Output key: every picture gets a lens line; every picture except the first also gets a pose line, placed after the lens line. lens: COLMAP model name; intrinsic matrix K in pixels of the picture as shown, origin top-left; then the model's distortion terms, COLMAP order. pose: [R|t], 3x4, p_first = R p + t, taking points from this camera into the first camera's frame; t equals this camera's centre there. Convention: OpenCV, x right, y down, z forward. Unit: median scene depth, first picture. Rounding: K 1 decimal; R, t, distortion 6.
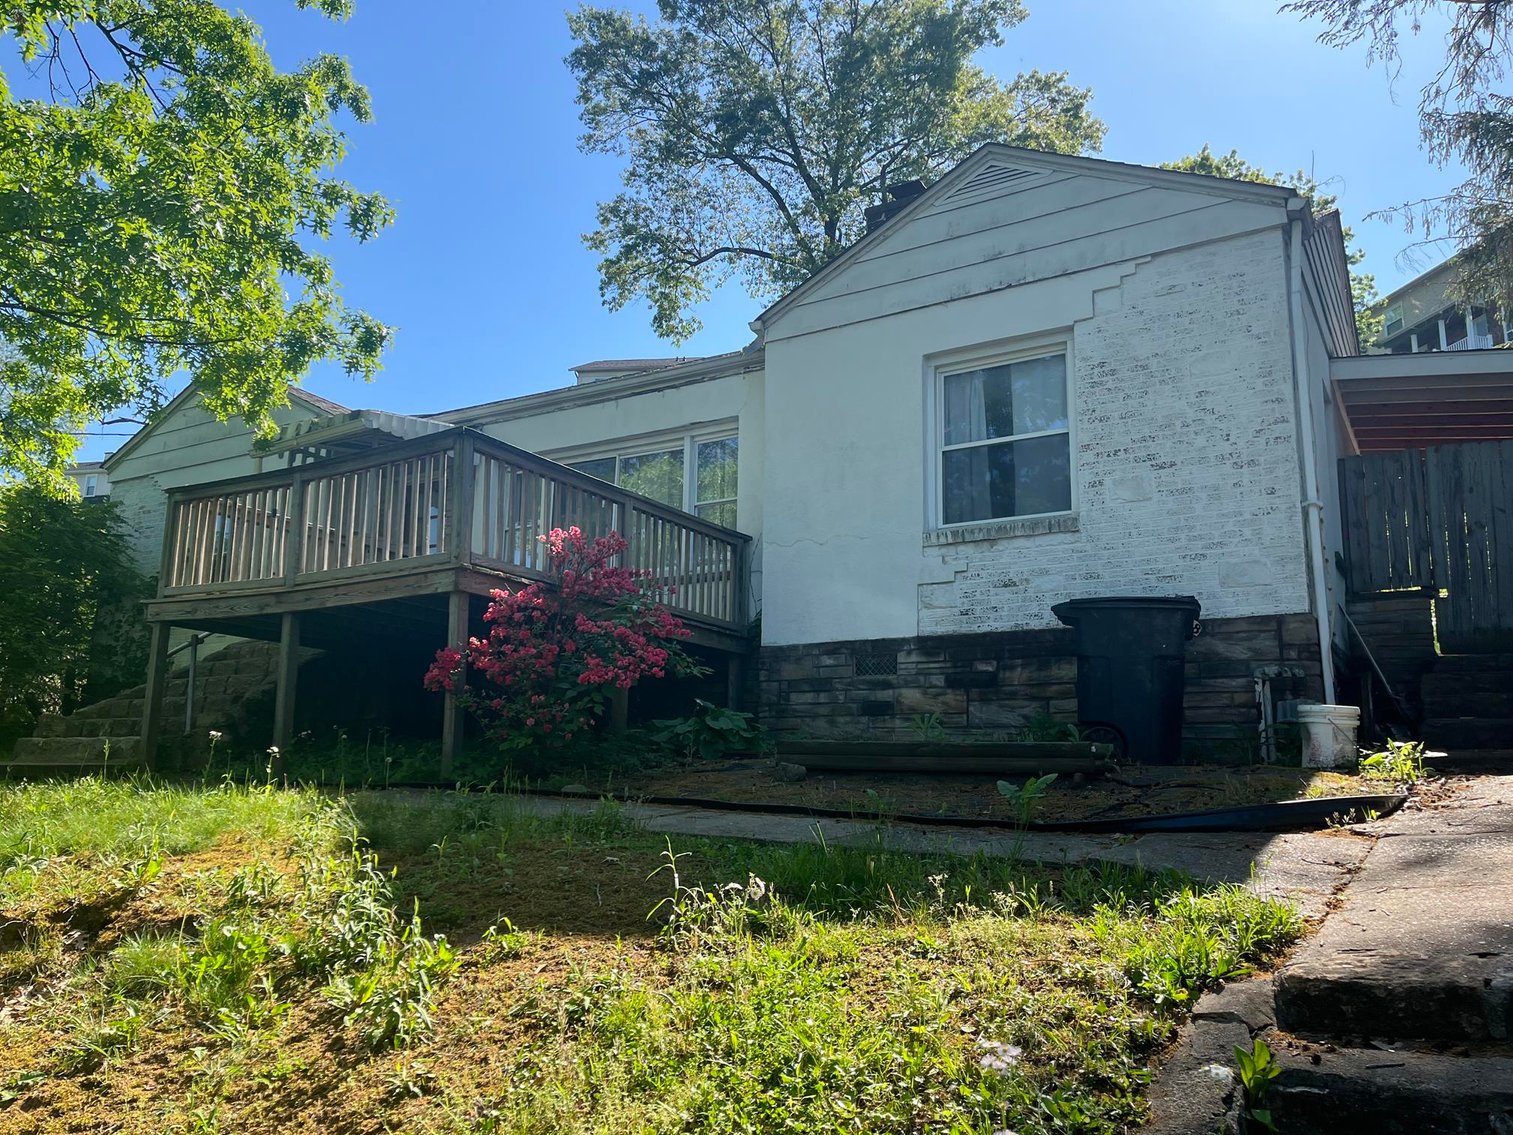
lens RADIAL K [[1153.3, 0, 759.8], [0, 1153.3, 570.2], [0, 0, 1]] dist [0.109146, -0.128080]
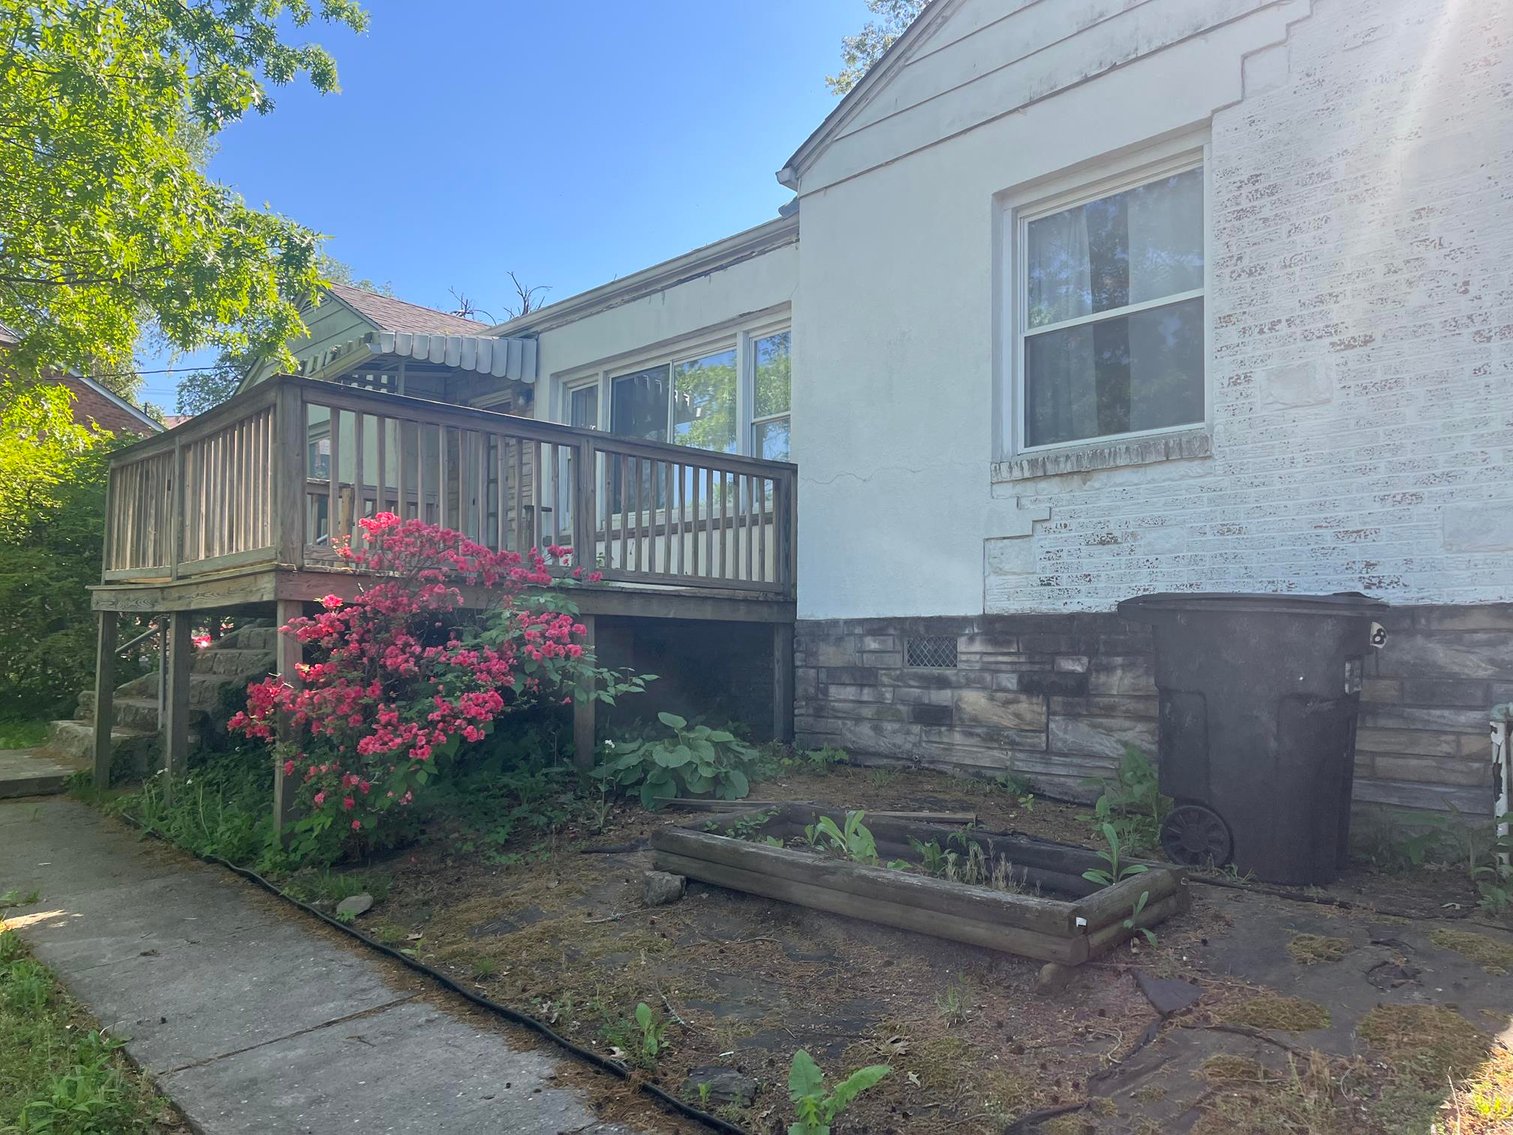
lens RADIAL K [[1161.3, 0, 758.8], [0, 1161.3, 570.3], [0, 0, 1]] dist [0.047128, -0.003688]
pose [[0.960781, -0.026472, -0.276043, 0.201711], [0.059307, 0.992017, 0.111289, -0.055080], [0.270893, -0.123296, 0.954681, 0.304640]]
